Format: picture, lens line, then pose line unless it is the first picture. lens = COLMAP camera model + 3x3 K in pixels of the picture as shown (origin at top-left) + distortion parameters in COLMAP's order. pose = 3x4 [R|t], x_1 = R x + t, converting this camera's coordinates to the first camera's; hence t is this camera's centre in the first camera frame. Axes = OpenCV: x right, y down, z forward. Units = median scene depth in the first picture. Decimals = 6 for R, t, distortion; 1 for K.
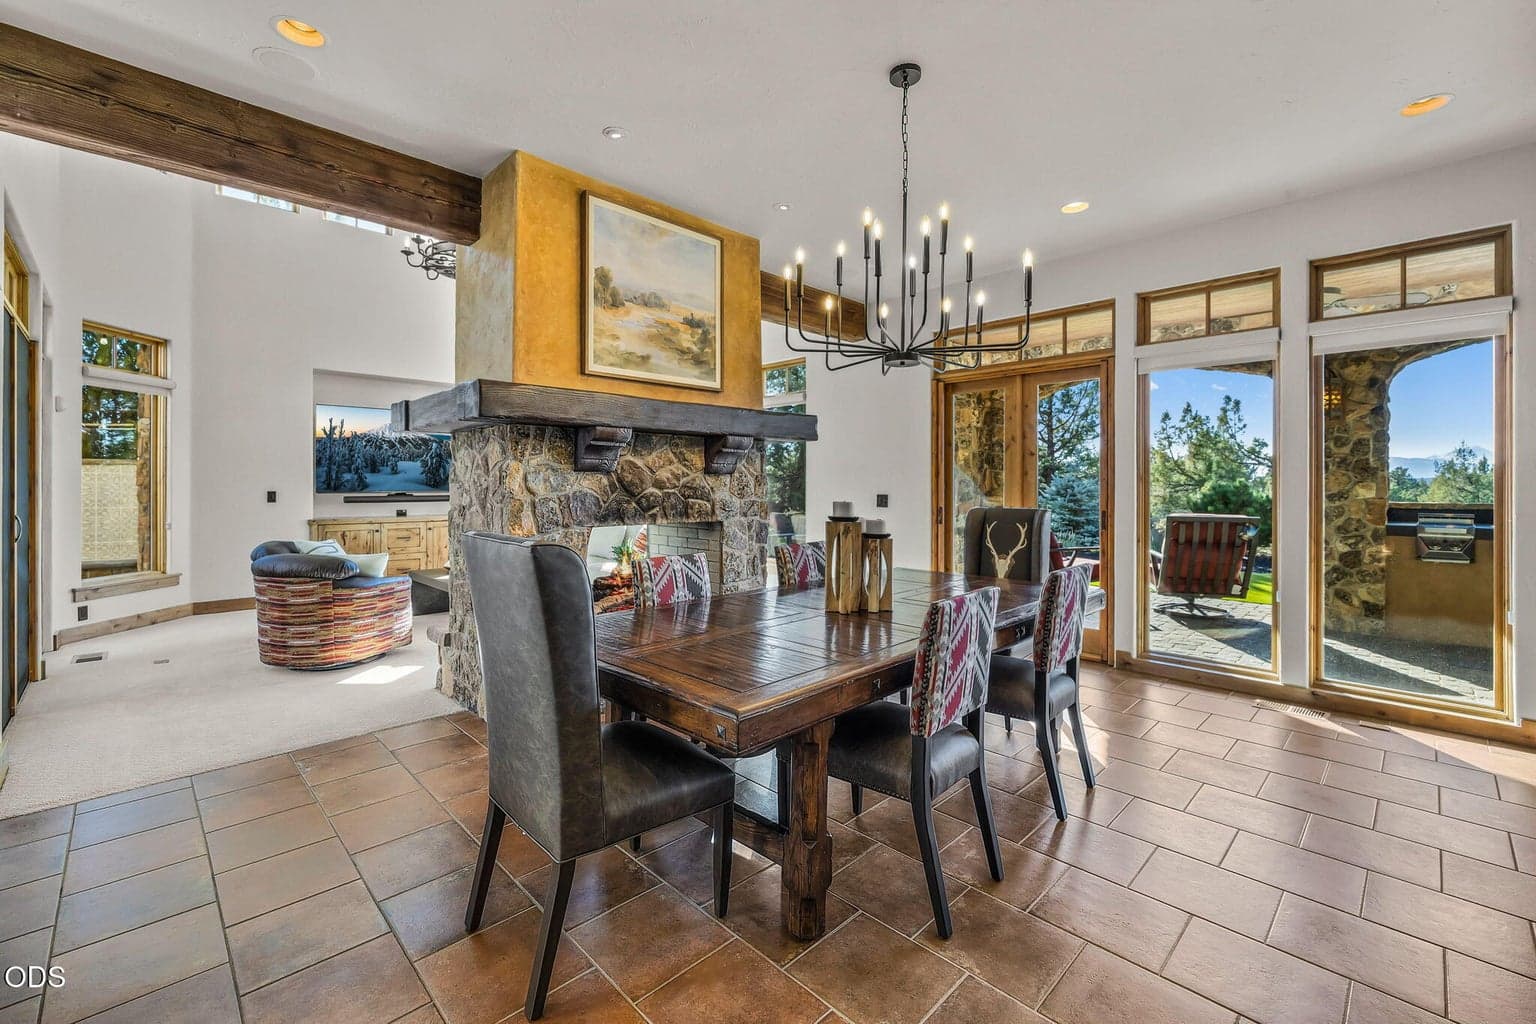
lens RADIAL K [[655.4, 0, 768.2], [0, 655.4, 482.1], [0, 0, 1]] dist [-0.000005, 0.000053]
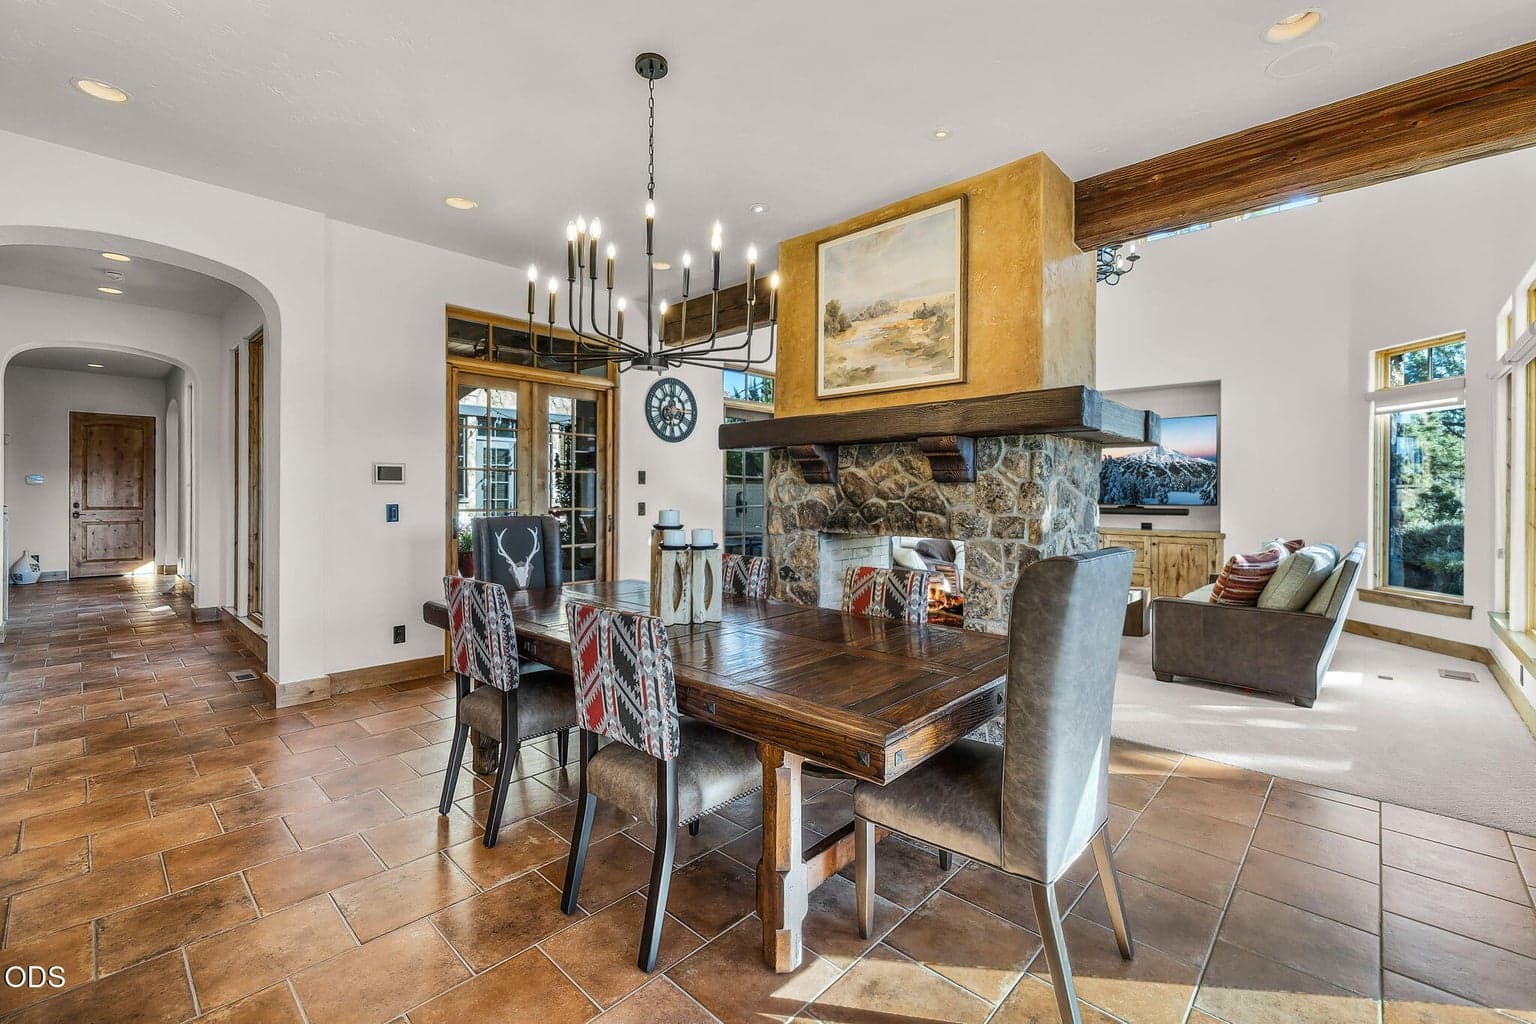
lens RADIAL K [[648.7, 0, 762.1], [0, 648.7, 498.5], [0, 0, 1]] dist [-0.000132, -0.000296]
pose [[0.035389, 0.002546, -0.999370, 0.799539], [-0.002710, 0.999993, 0.002452, 0.007258], [0.999370, 0.002622, 0.035396, 0.790256]]
